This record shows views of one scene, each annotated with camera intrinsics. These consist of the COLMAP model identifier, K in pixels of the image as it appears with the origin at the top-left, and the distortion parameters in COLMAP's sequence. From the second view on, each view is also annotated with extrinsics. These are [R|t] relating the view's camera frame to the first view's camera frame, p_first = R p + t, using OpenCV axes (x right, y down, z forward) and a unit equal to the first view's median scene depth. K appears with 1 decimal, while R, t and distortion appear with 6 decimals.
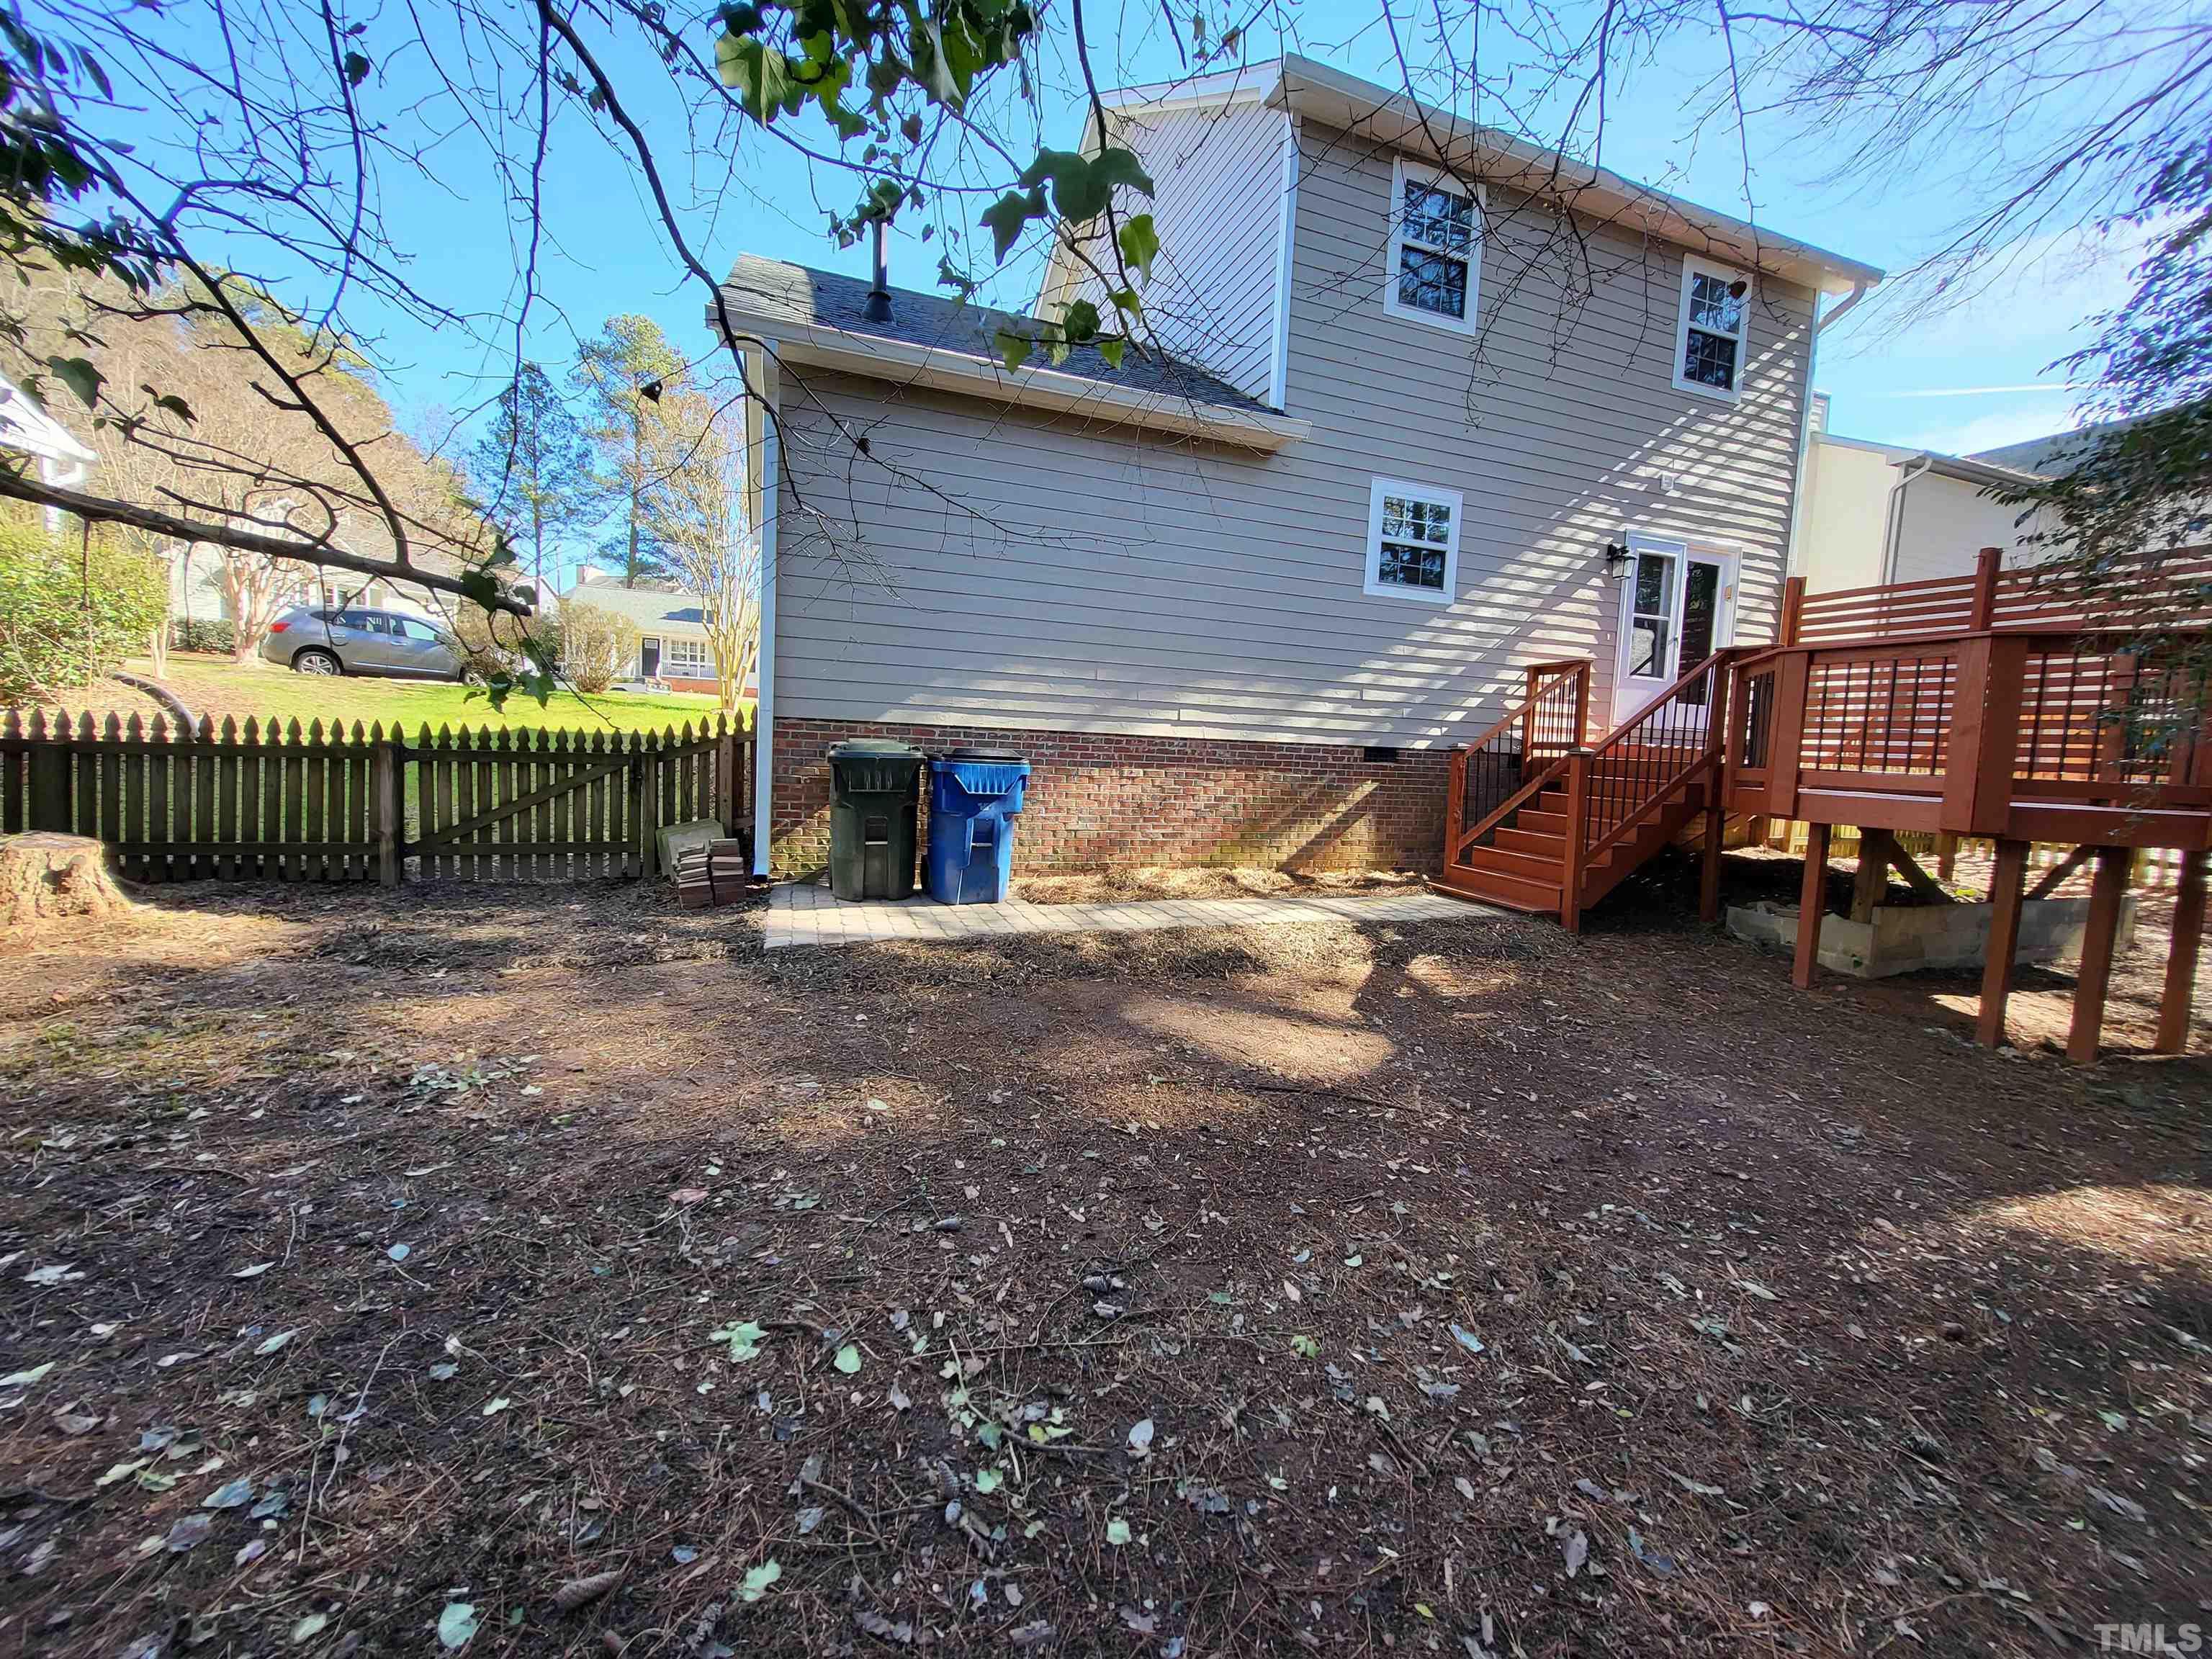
lens RADIAL K [[873.2, 0, 1105.5], [0, 873.2, 832.4], [0, 0, 1]] dist [-0.003912, -0.000348]
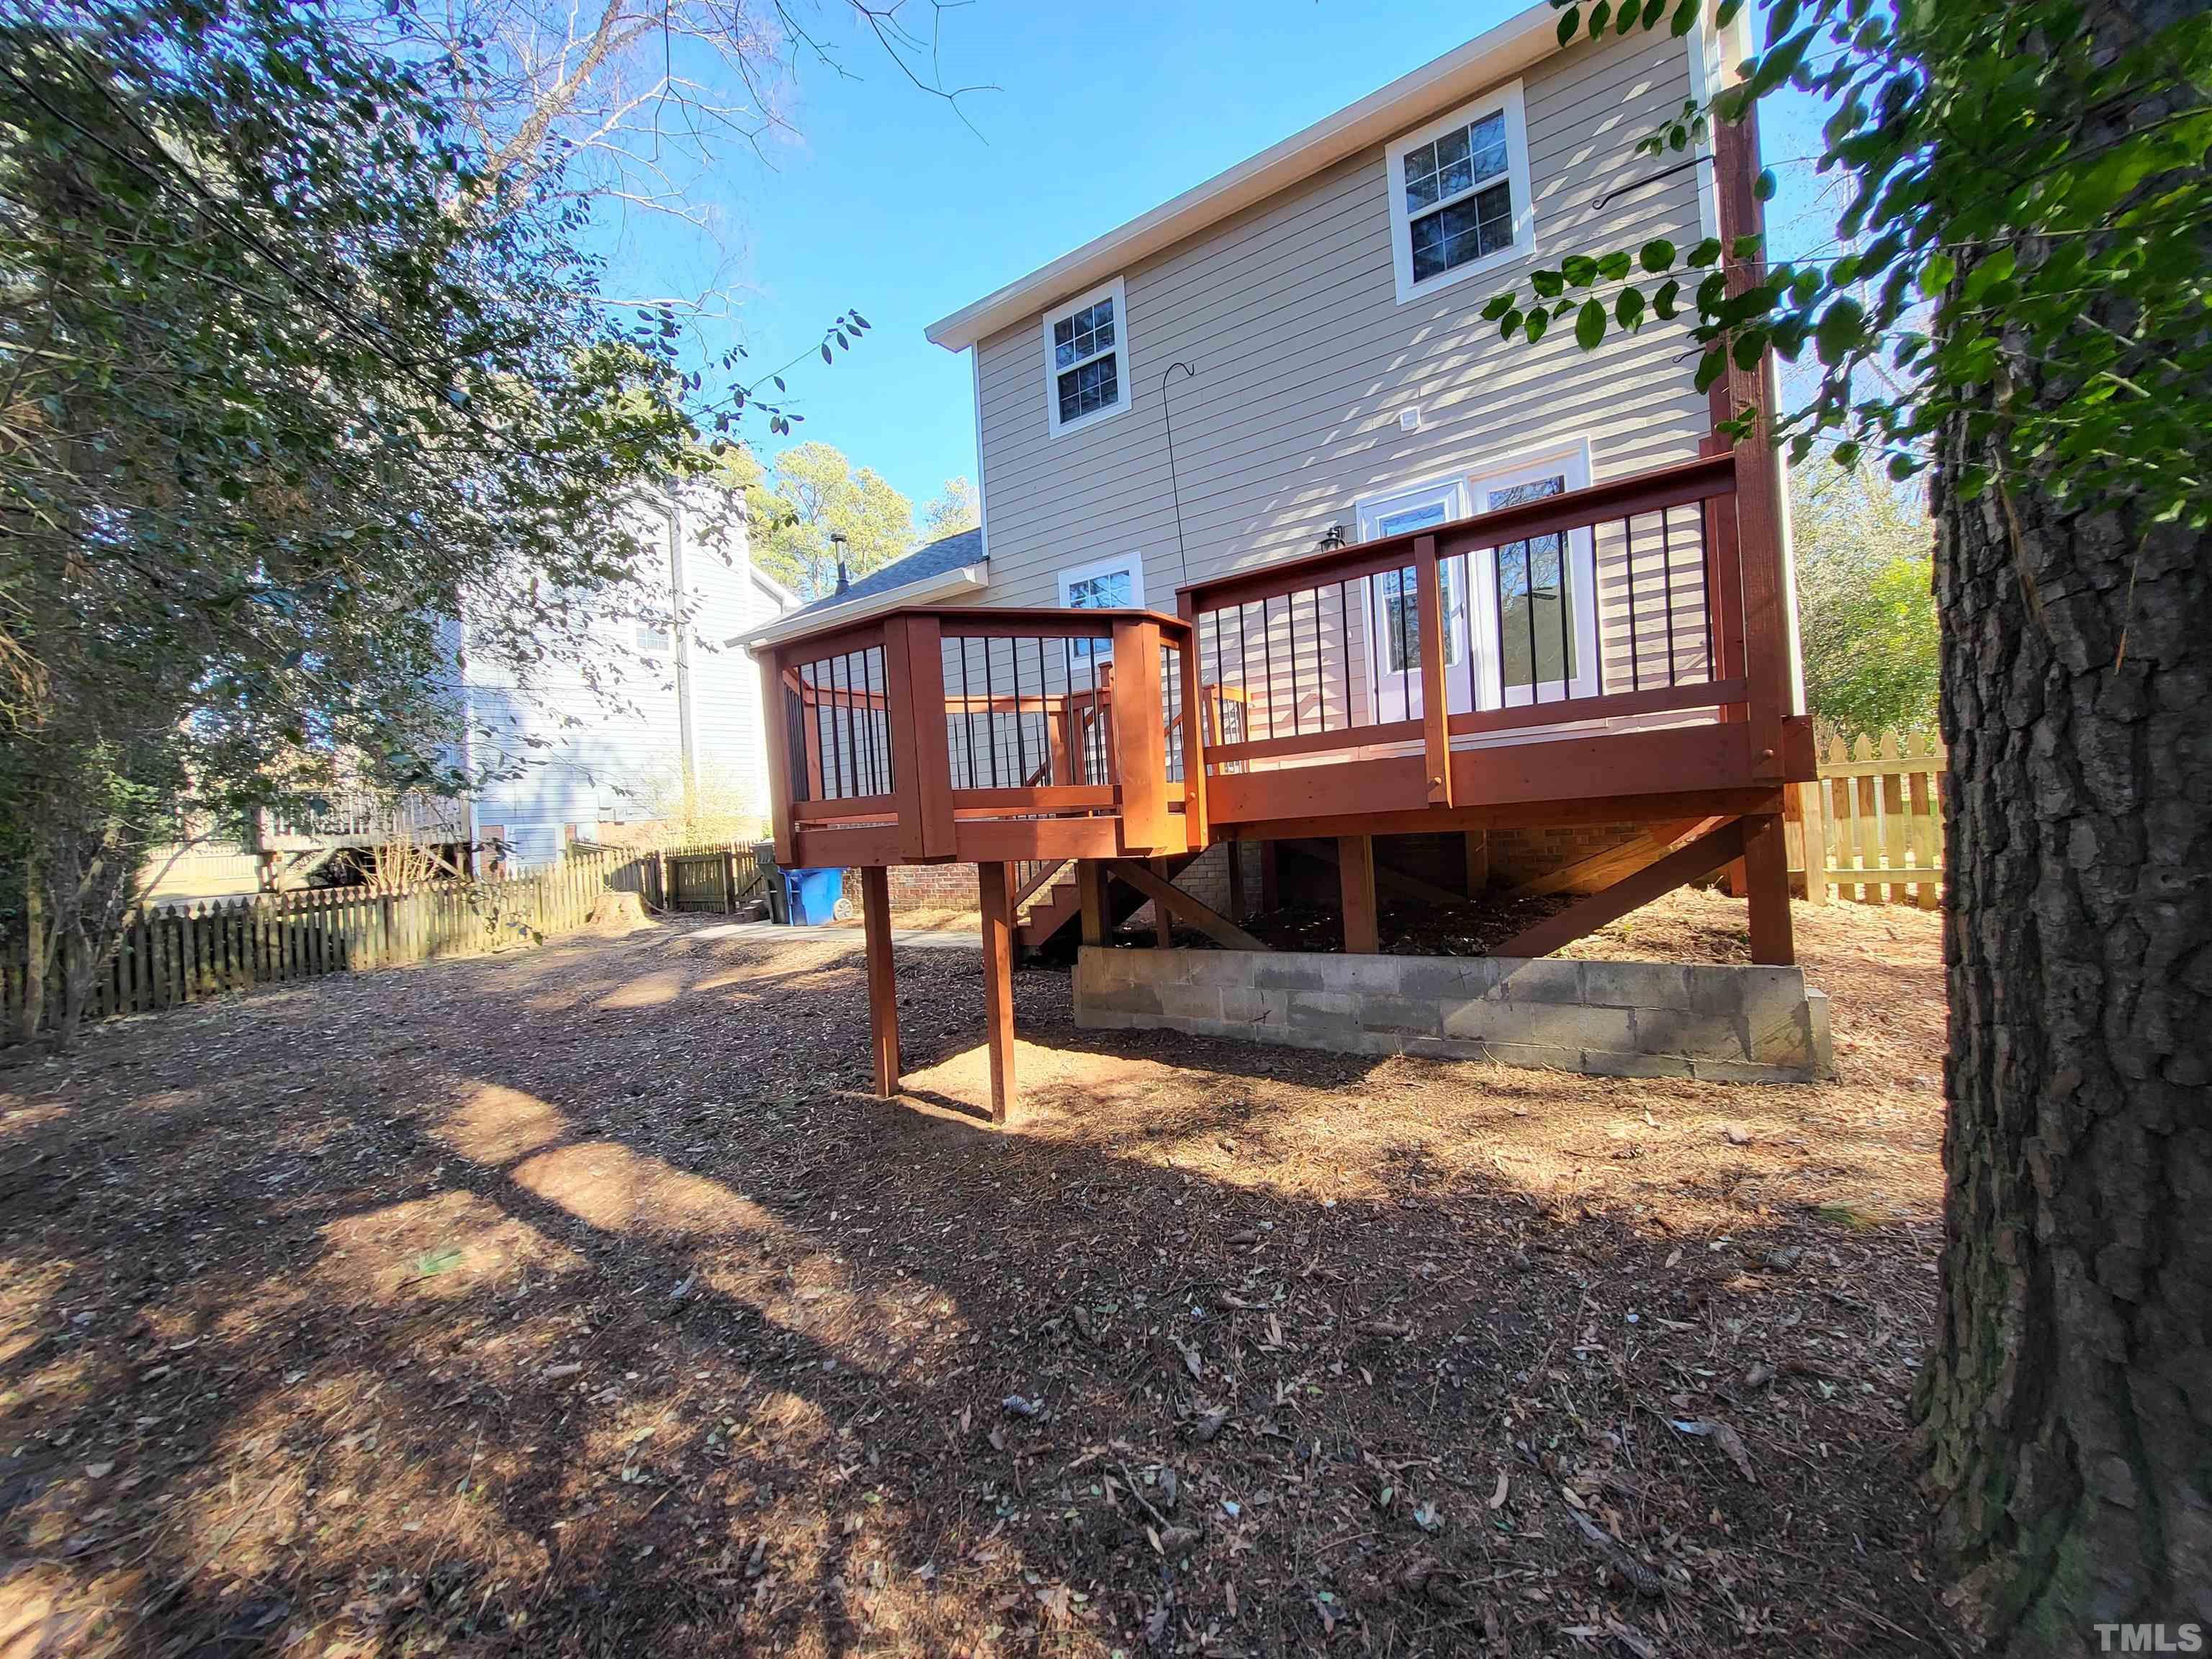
lens RADIAL K [[873.2, 0, 1108.1], [0, 873.2, 833.5], [0, 0, 1]] dist [-0.003912, -0.000348]
pose [[0.580087, -0.085836, -0.810019, 1.097937], [0.001652, 0.994554, -0.104208, 0.041640], [0.814553, 0.059111, 0.577070, 0.366931]]
